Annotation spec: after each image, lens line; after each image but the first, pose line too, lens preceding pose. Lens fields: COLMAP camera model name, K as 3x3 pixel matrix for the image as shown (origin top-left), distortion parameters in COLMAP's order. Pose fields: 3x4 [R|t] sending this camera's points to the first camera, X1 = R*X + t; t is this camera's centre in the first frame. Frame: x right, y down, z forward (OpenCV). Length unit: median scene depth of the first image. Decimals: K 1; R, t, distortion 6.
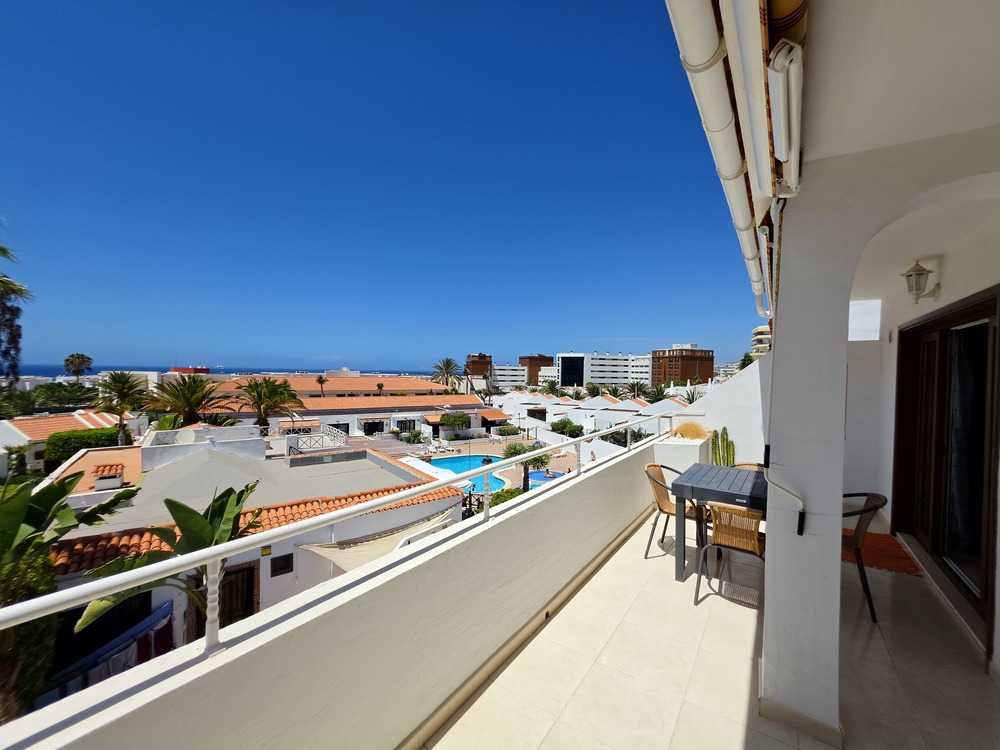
lens RADIAL K [[404.0, 0, 504.3], [0, 404.0, 374.6], [0, 0, 1]] dist [-0.003103, 0.001191]
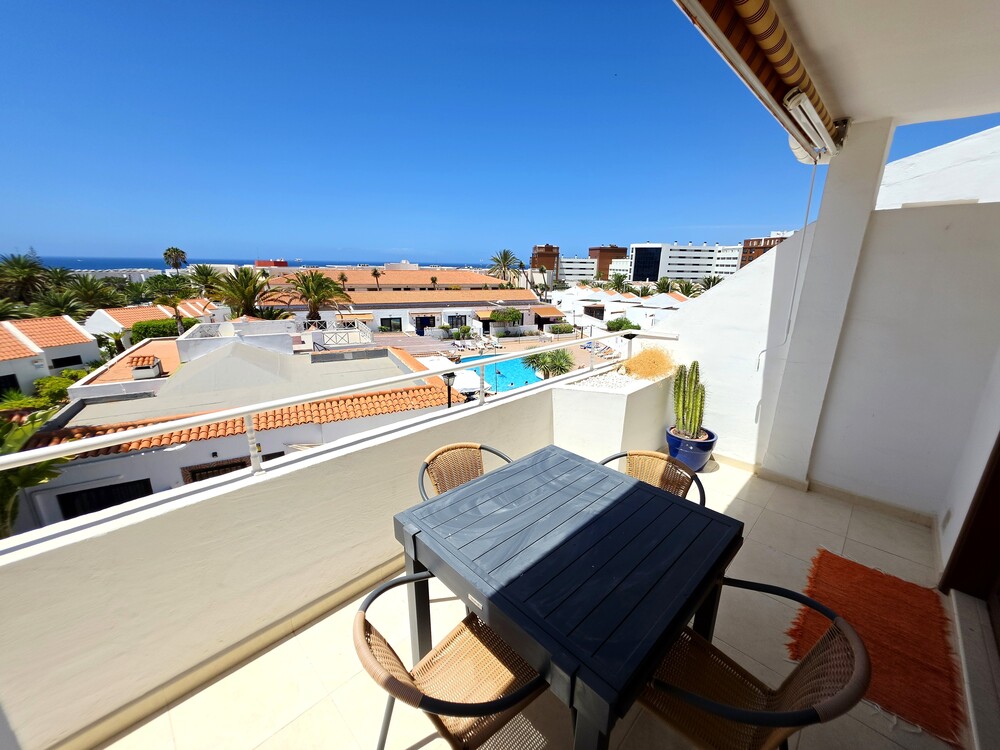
lens RADIAL K [[404.0, 0, 504.7], [0, 404.0, 374.7], [0, 0, 1]] dist [-0.003103, 0.001191]
pose [[0.985688, 0.044604, -0.162569, 0.042611], [-0.001489, 0.966627, 0.256183, -0.000963], [0.168570, -0.252275, 0.952860, 0.042573]]
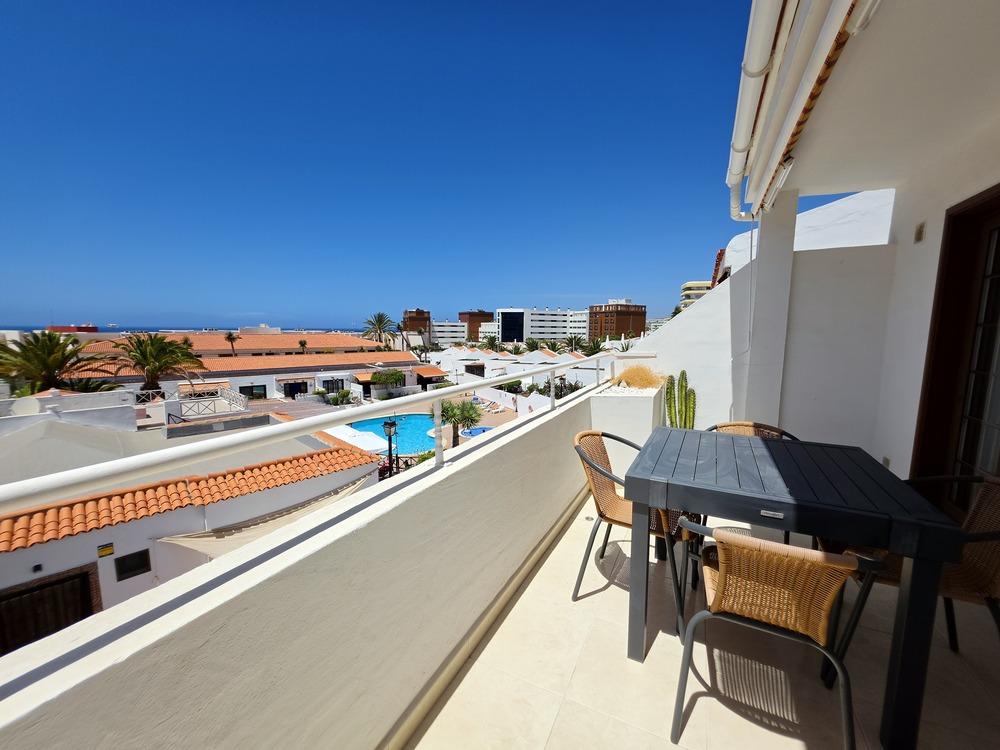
lens RADIAL K [[404.0, 0, 505.0], [0, 404.0, 374.0], [0, 0, 1]] dist [-0.003103, 0.001191]
pose [[0.989247, -0.025125, 0.144083, 0.014156], [0.009839, 0.994335, 0.105837, 0.006519], [-0.145926, -0.103281, 0.983889, 0.038633]]
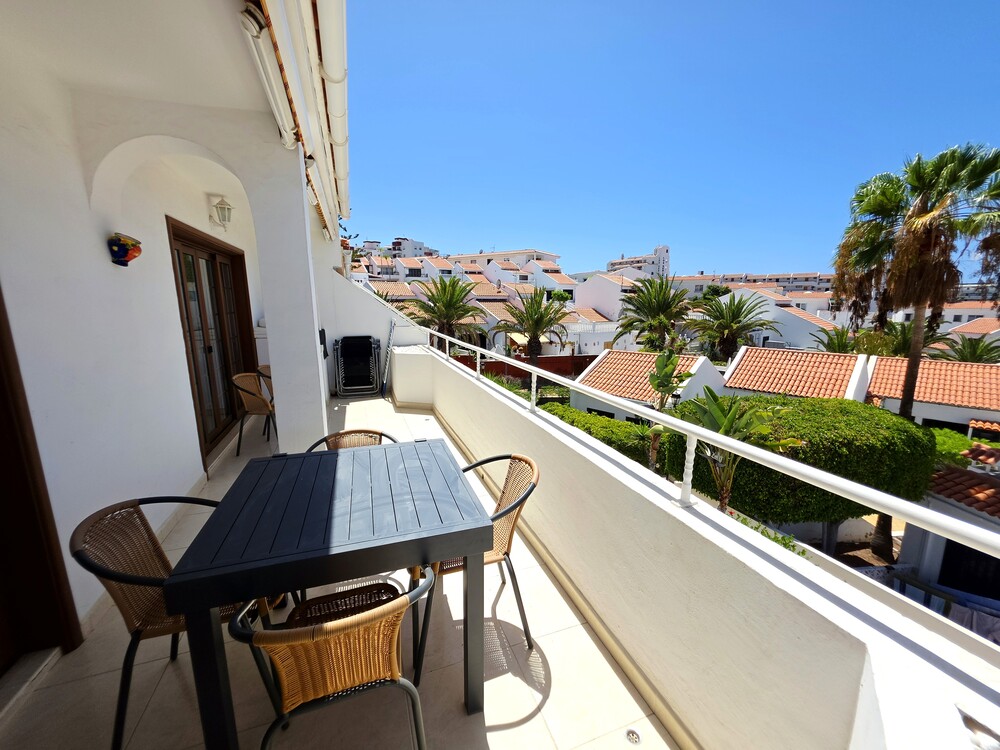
lens RADIAL K [[404.0, 0, 499.8], [0, 404.0, 376.2], [0, 0, 1]] dist [-0.003103, 0.001191]
pose [[-0.585579, 0.131169, -0.799932, 0.062775], [-0.011352, 0.985397, 0.169891, 0.002899], [0.810536, 0.108566, -0.575539, 0.102358]]
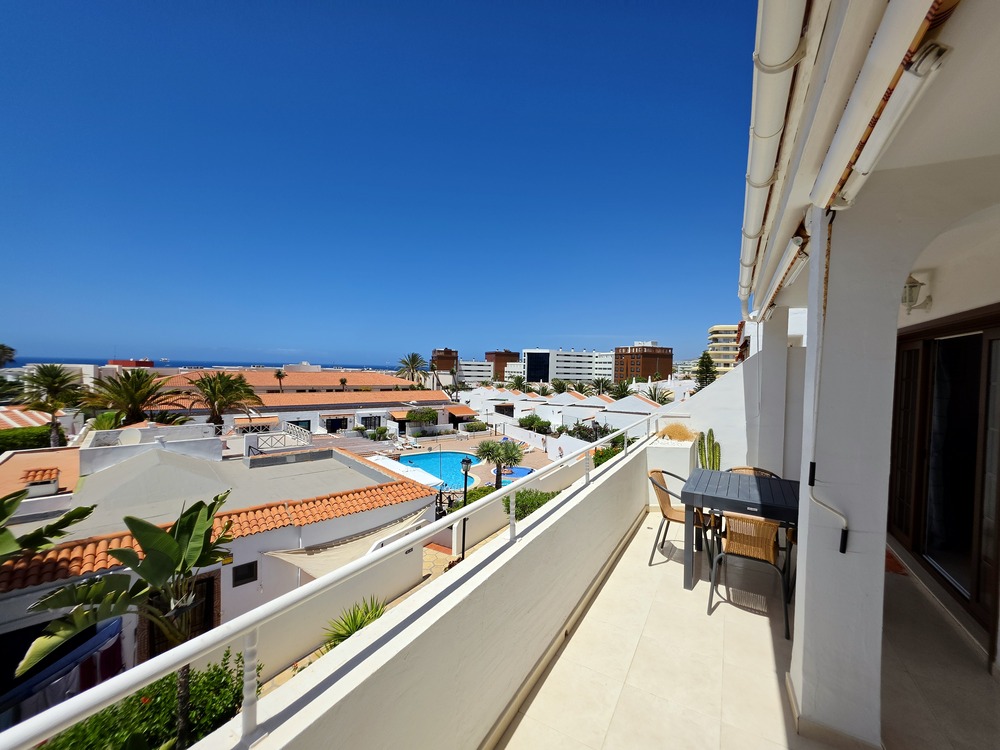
lens RADIAL K [[404.0, 0, 504.4], [0, 404.0, 374.2], [0, 0, 1]] dist [-0.003103, 0.001191]
pose [[0.996311, 0.005689, 0.085629, -0.007313], [-0.006613, 0.999923, 0.010502, -0.001839], [-0.085562, -0.011030, 0.996272, 0.003667]]
